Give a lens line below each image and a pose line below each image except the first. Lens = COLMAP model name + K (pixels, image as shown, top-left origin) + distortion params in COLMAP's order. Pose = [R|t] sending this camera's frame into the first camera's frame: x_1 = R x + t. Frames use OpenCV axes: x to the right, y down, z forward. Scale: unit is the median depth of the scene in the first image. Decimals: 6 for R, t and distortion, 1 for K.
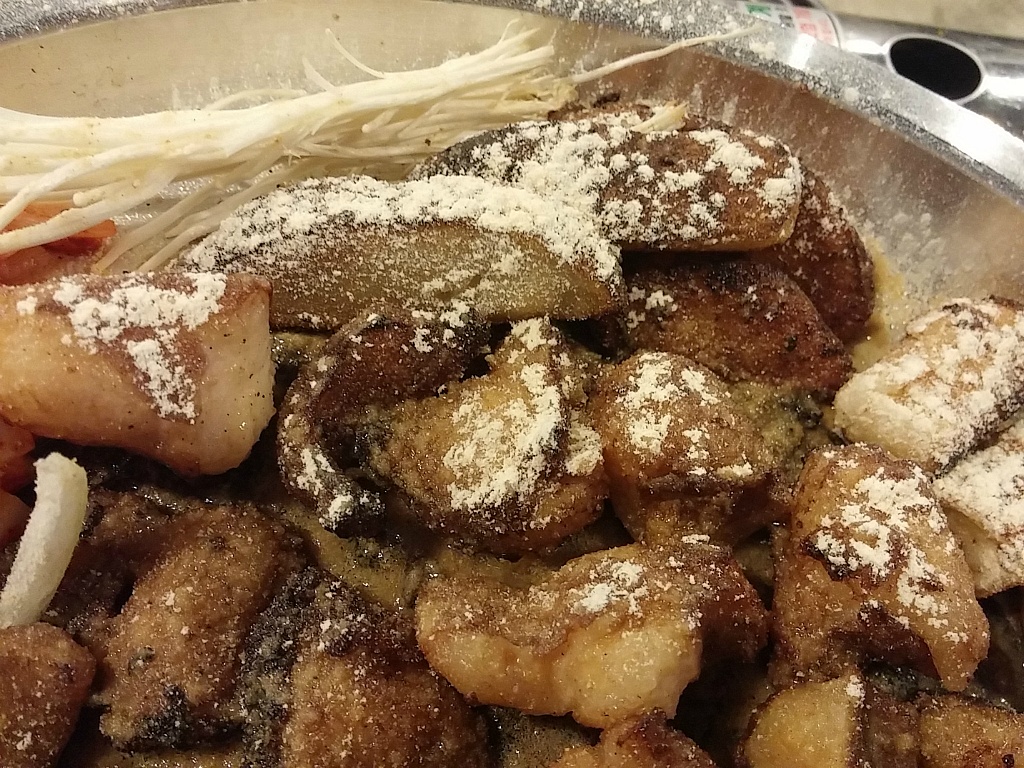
lens RADIAL K [[912.9, 0, 509.0], [0, 912.9, 384.0], [0, 0, 1]] dist [0.089885, -0.161412]
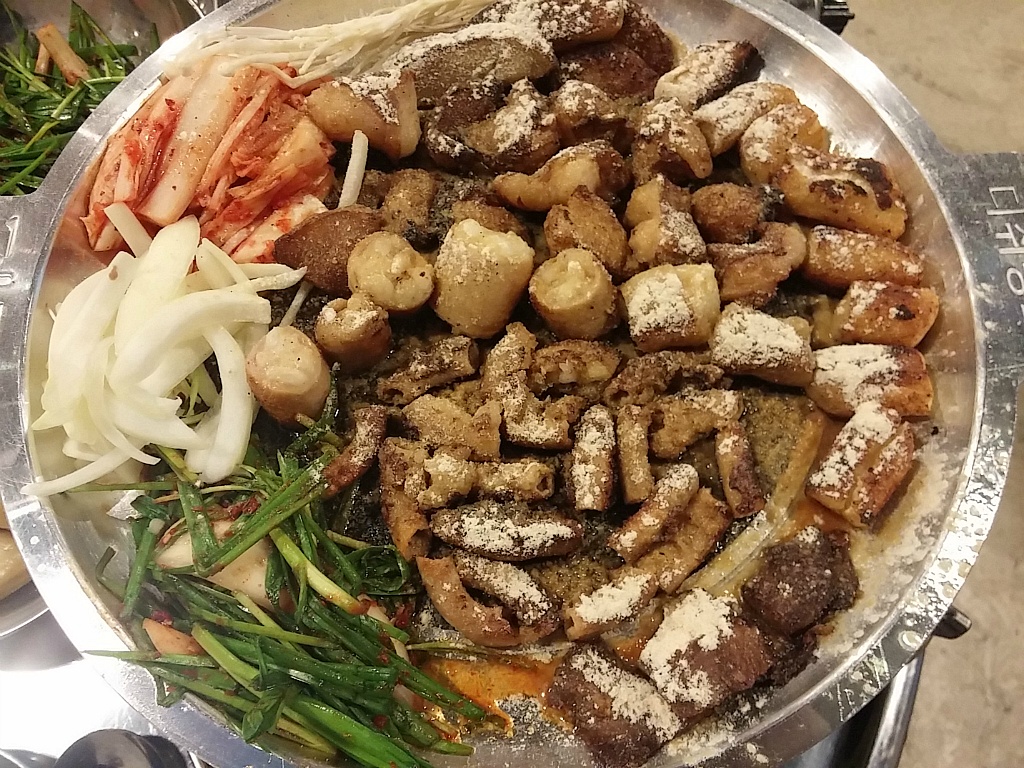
lens RADIAL K [[912.9, 0, 517.3], [0, 912.9, 388.8], [0, 0, 1]] dist [0.089885, -0.161412]
pose [[0.985818, -0.166530, -0.020738, -0.072241], [0.166708, 0.985980, 0.007157, 0.766120], [0.019255, -0.010513, 0.999759, -1.520839]]
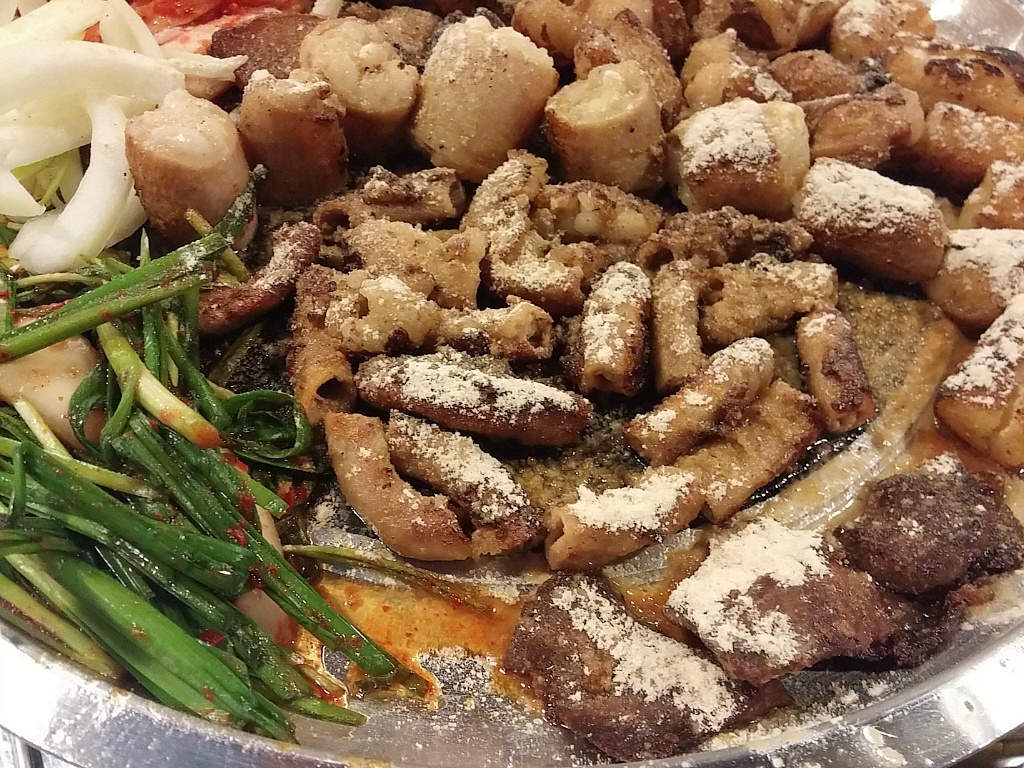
lens RADIAL K [[912.9, 0, 508.6], [0, 912.9, 392.5], [0, 0, 1]] dist [0.089885, -0.161412]
pose [[0.998775, -0.049472, -0.000725, -0.138959], [0.048081, 0.973941, -0.221646, 1.393817], [0.011671, 0.221340, 0.975127, -0.739157]]
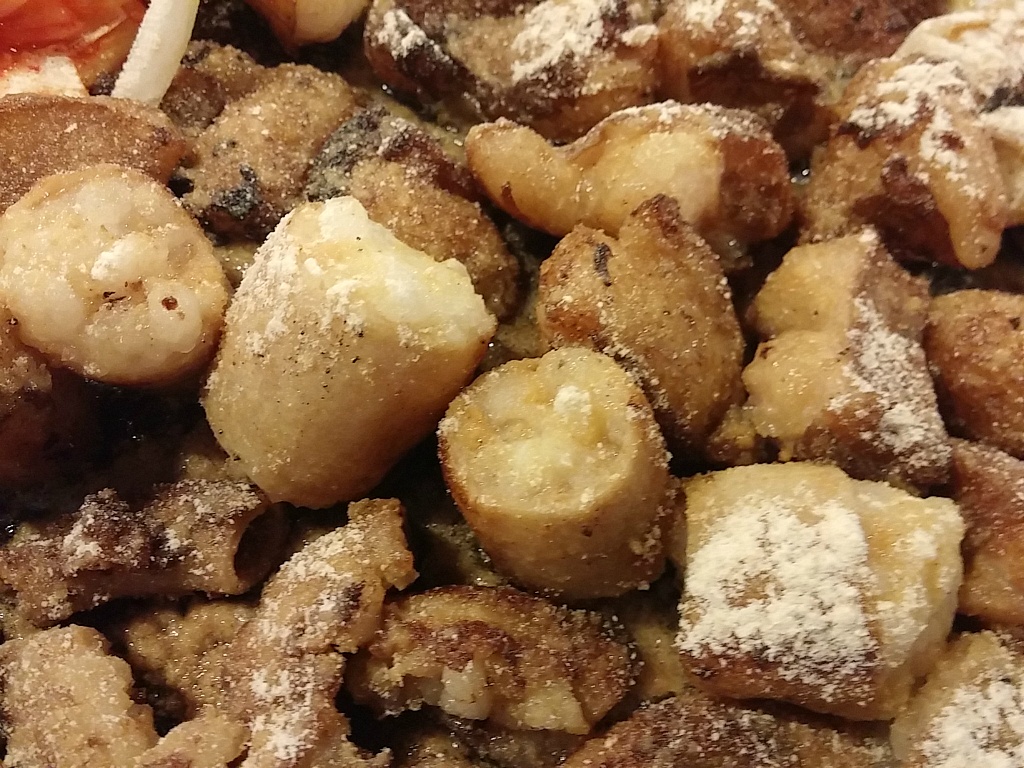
lens RADIAL K [[912.9, 0, 515.3], [0, 912.9, 388.5], [0, 0, 1]] dist [0.089885, -0.161412]
pose [[0.986996, 0.123211, -0.103234, 0.097866], [-0.126703, 0.991547, -0.027954, 0.527813], [0.098918, 0.040671, 0.994264, -0.072182]]
